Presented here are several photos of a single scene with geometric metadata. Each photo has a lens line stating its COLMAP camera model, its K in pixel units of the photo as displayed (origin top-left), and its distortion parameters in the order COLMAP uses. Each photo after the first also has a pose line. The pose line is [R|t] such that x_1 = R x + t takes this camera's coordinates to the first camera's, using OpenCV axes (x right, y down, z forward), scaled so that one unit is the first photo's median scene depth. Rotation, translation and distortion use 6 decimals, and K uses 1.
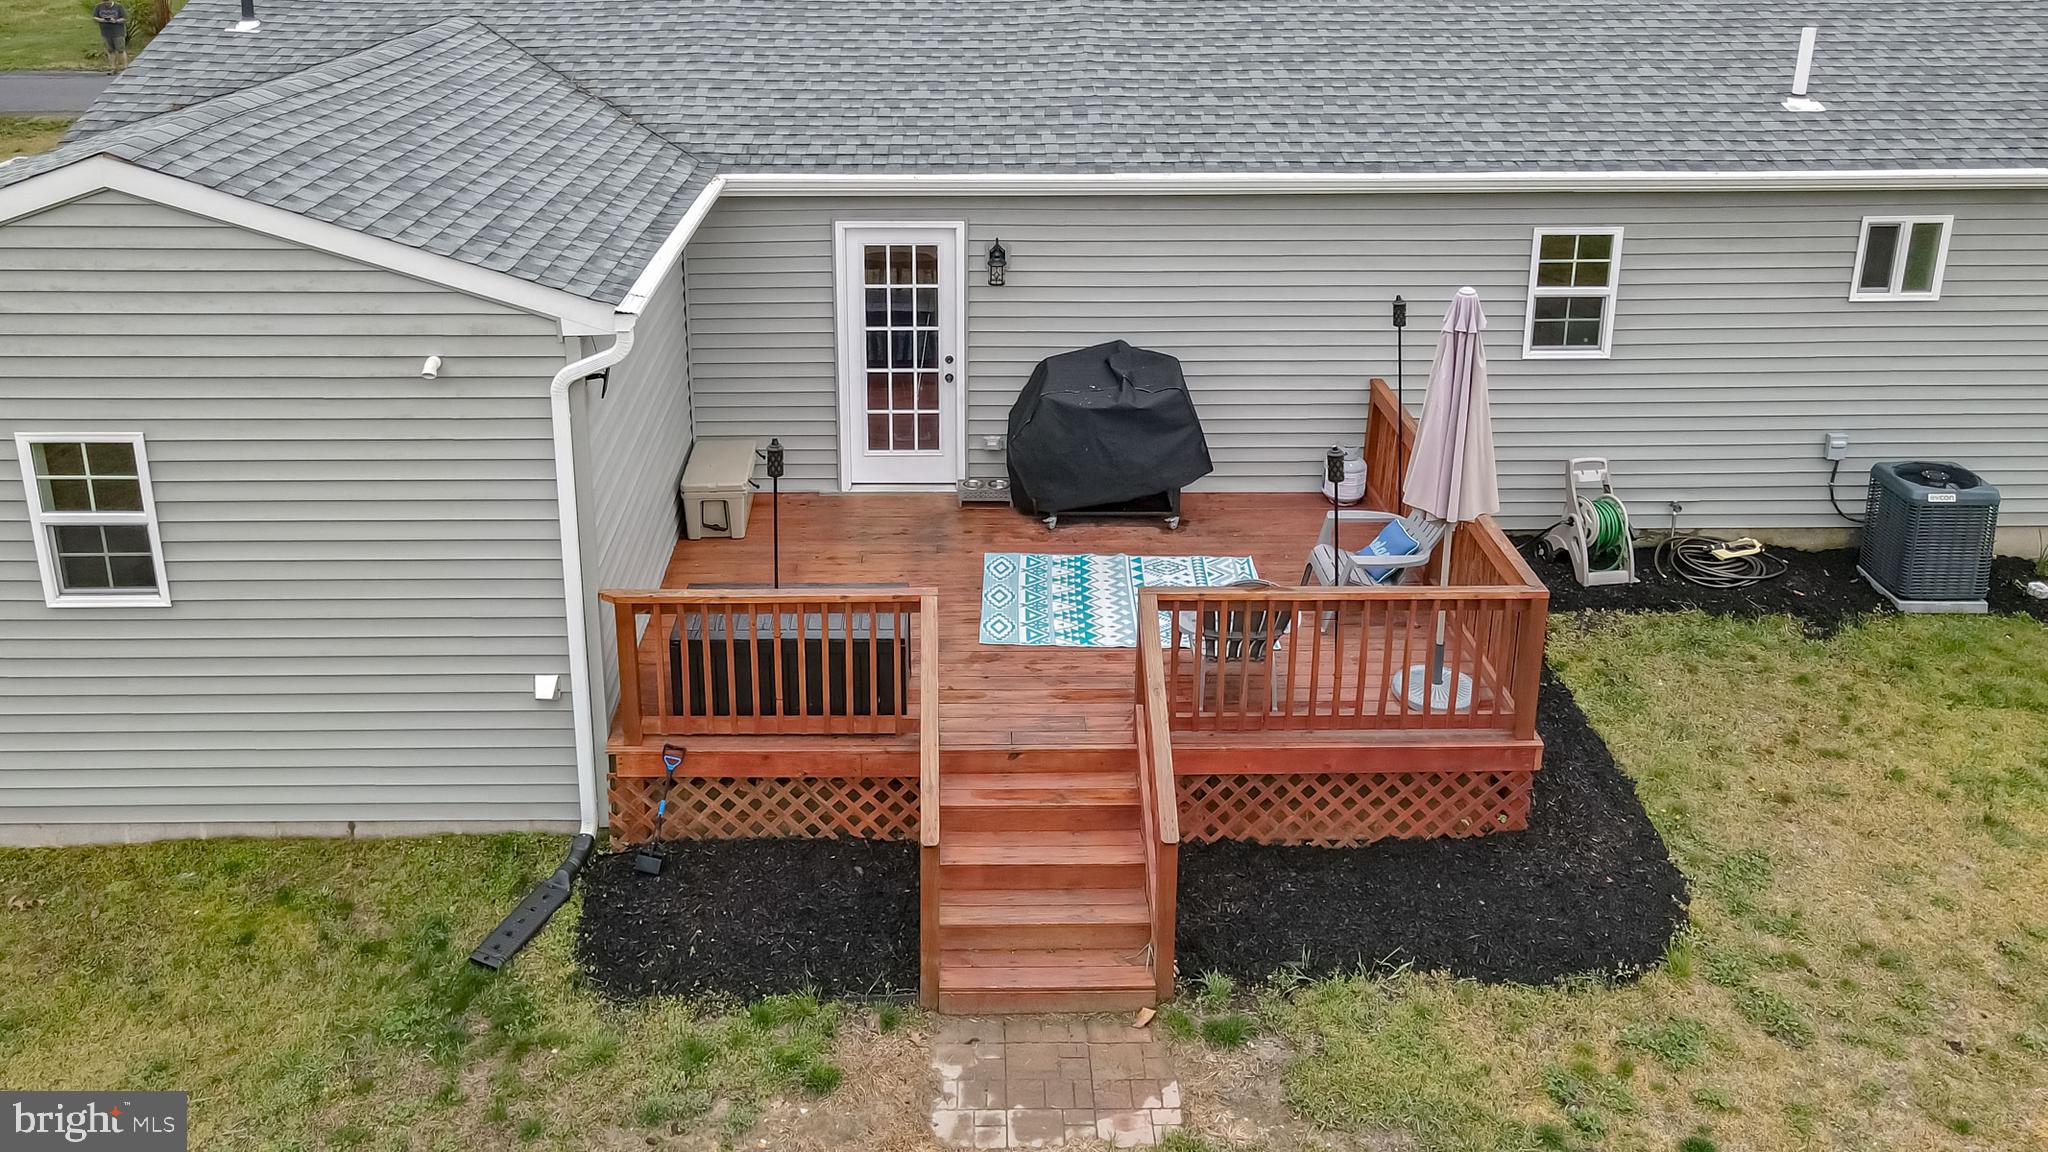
lens RADIAL K [[1494.6, 0, 1010.3], [0, 1494.6, 574.0], [0, 0, 1]] dist [0.005788, 0.013203]
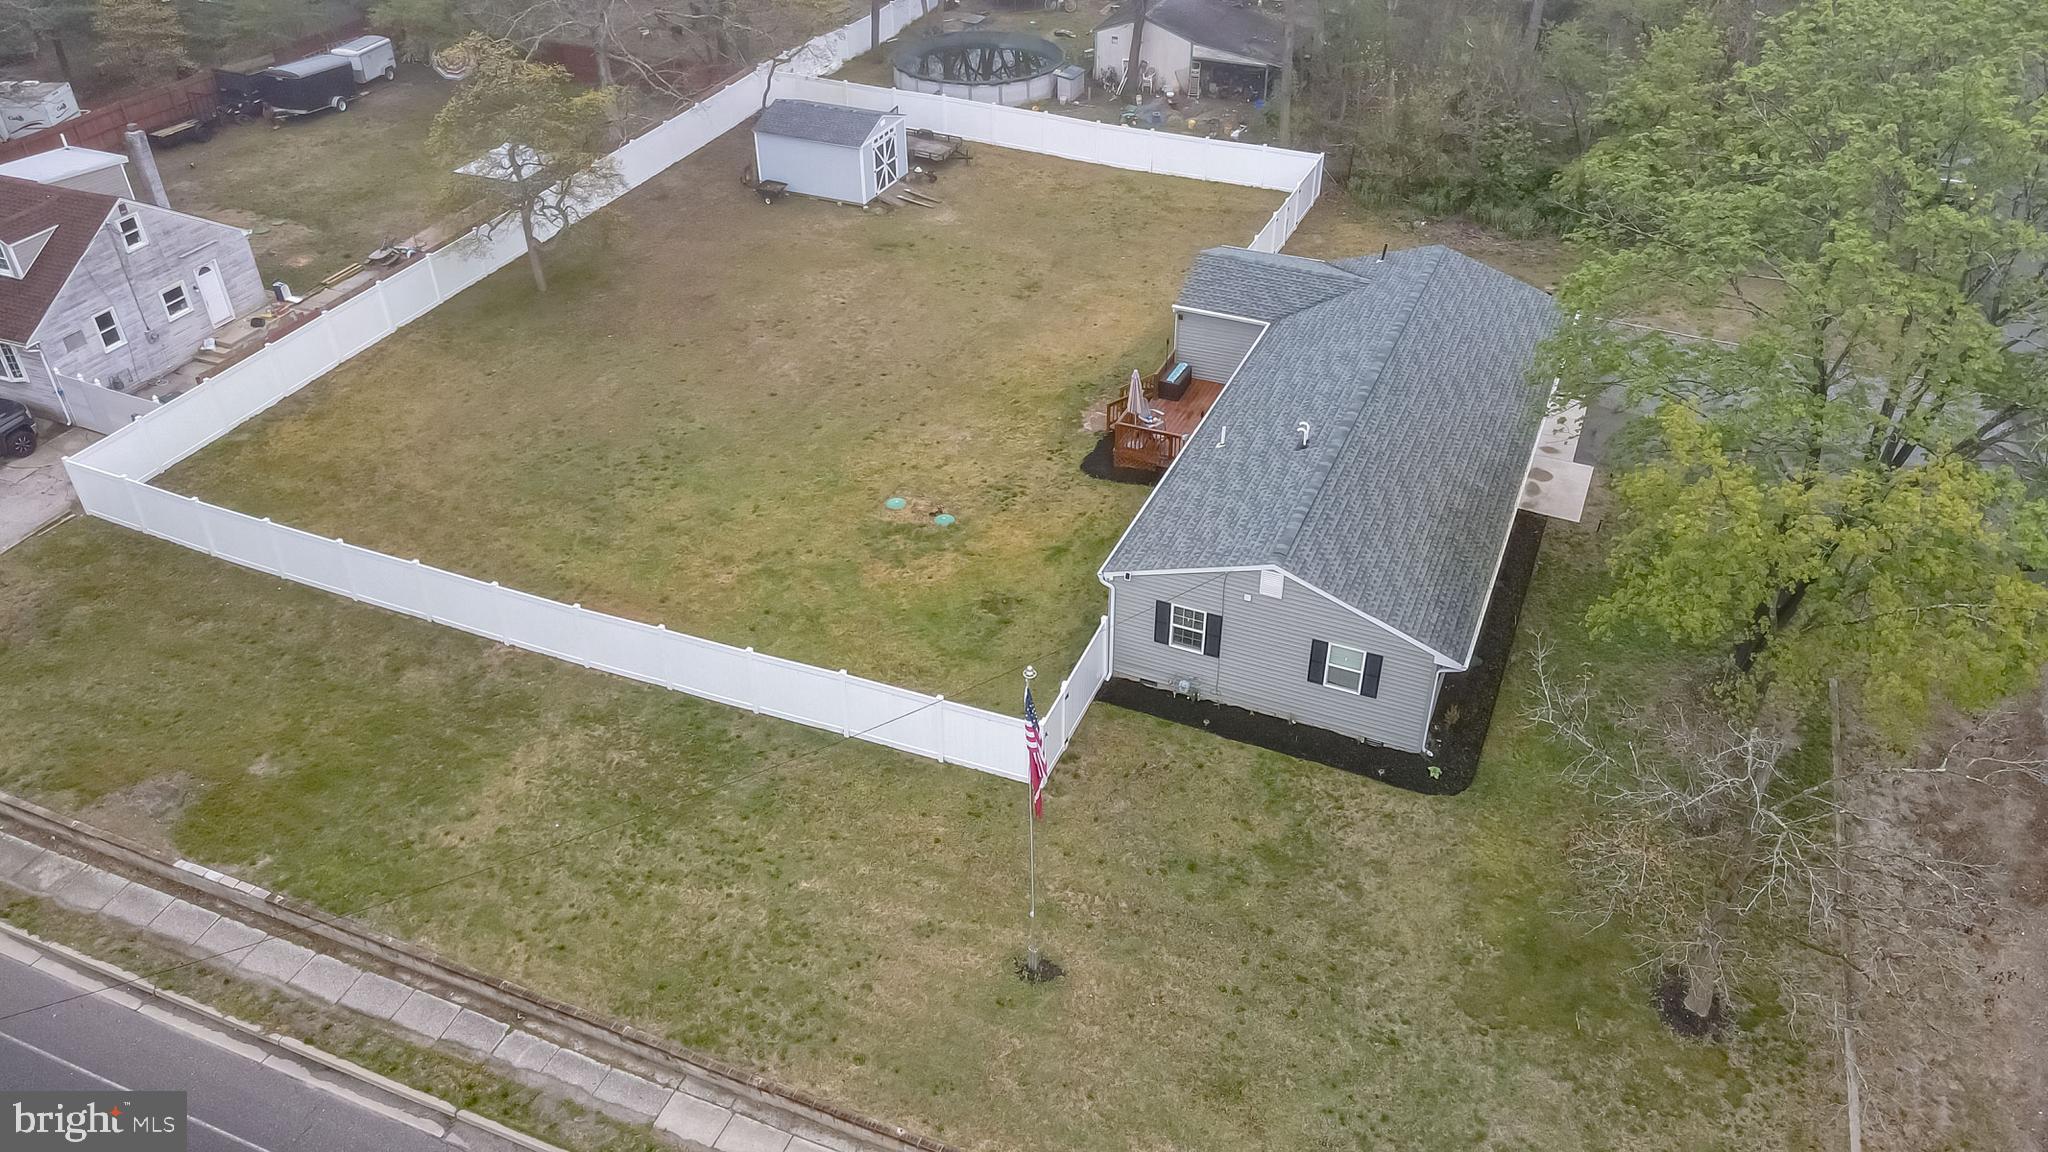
lens RADIAL K [[1494.6, 0, 1017.3], [0, 1494.6, 571.6], [0, 0, 1]] dist [0.005788, 0.013203]
pose [[-0.430593, 0.521280, -0.736788, 3.656546], [-0.416058, 0.609786, 0.674579, -2.412937], [0.800928, 0.597015, -0.045687, 0.945298]]
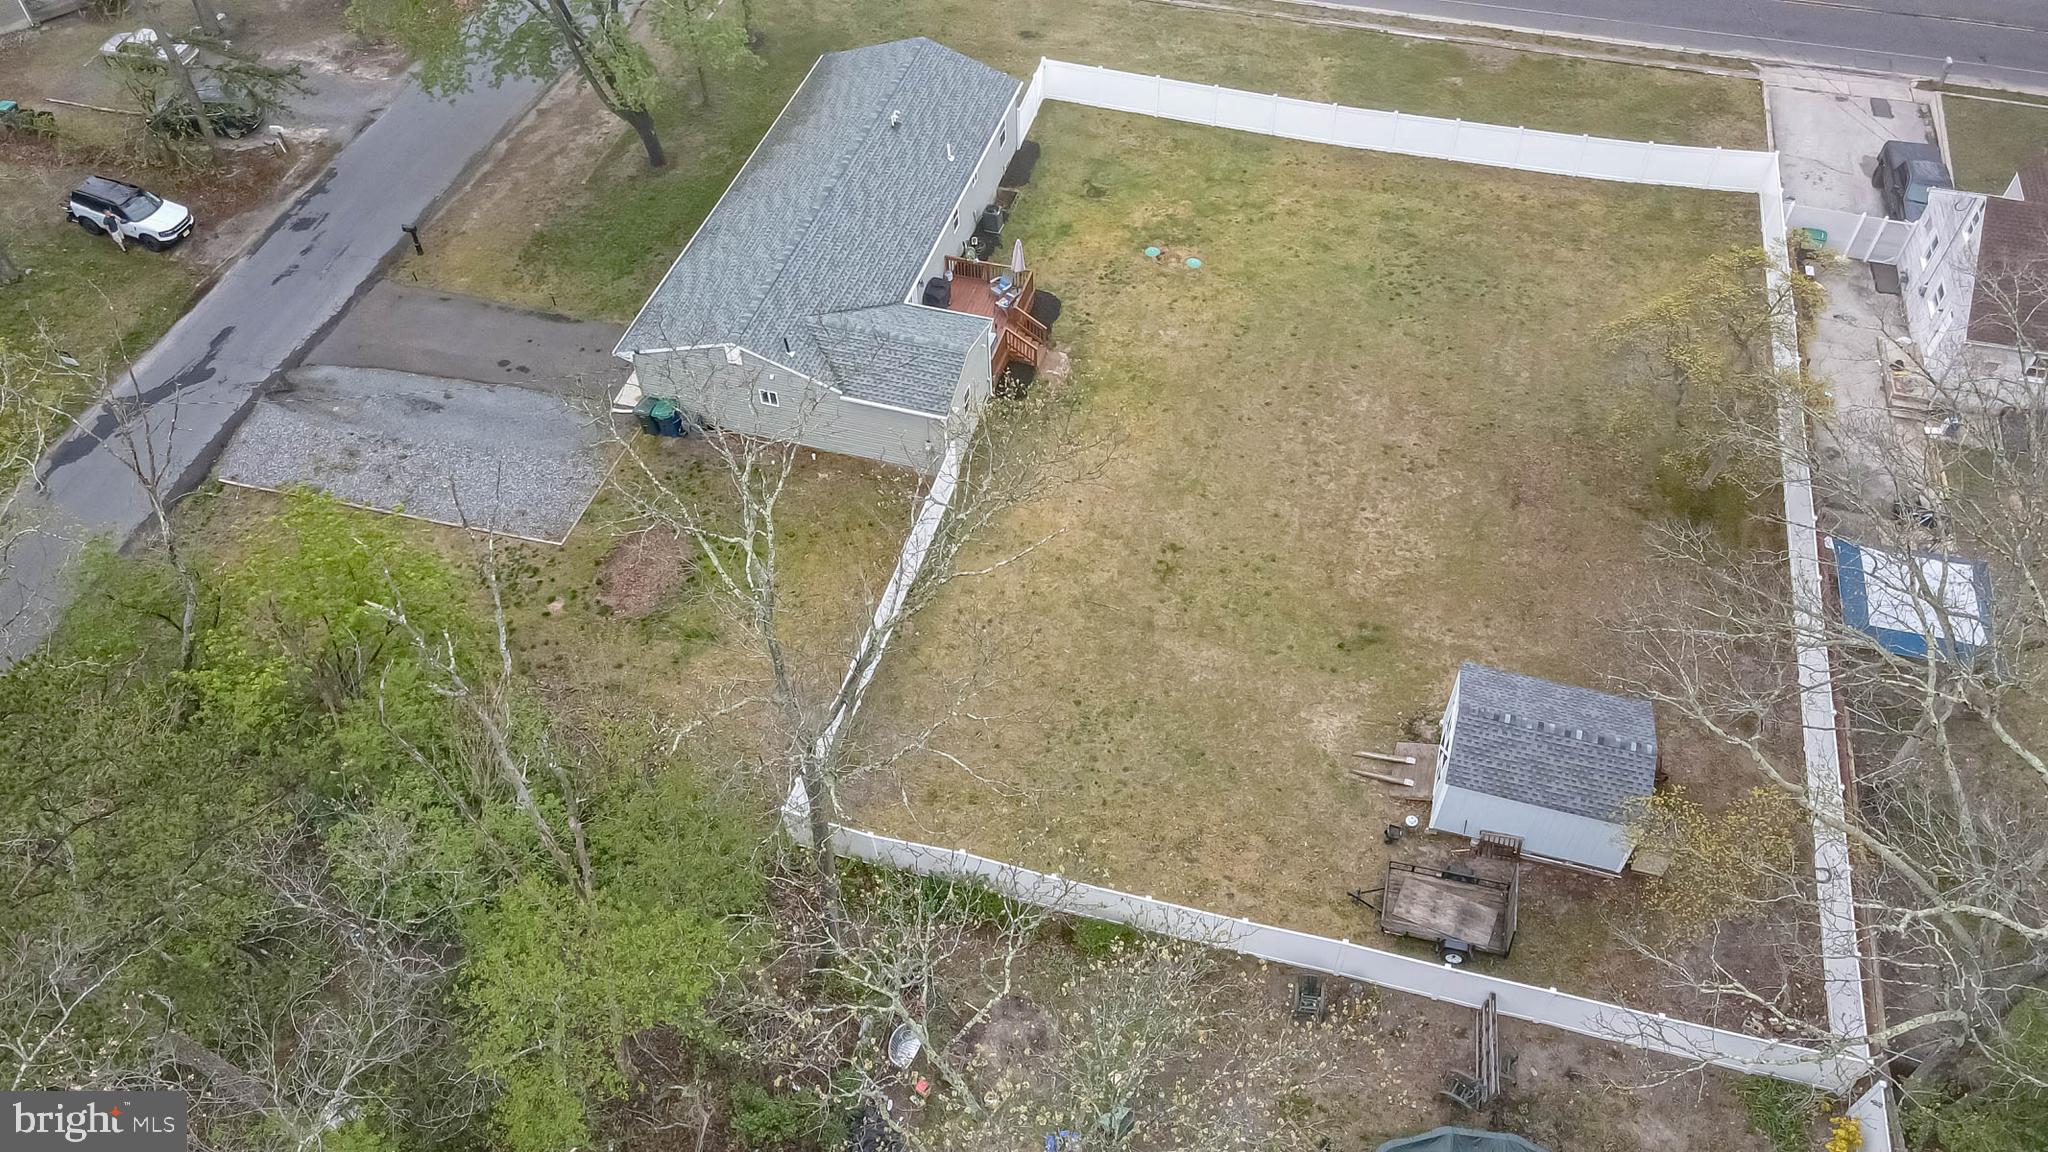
lens RADIAL K [[1494.6, 0, 1031.7], [0, 1494.6, 583.1], [0, 0, 1]] dist [0.005788, 0.013203]
pose [[0.302815, -0.734633, 0.607139, -3.653261], [0.457307, 0.670922, 0.583725, -2.278220], [-0.836166, 0.100888, 0.539118, -1.938870]]
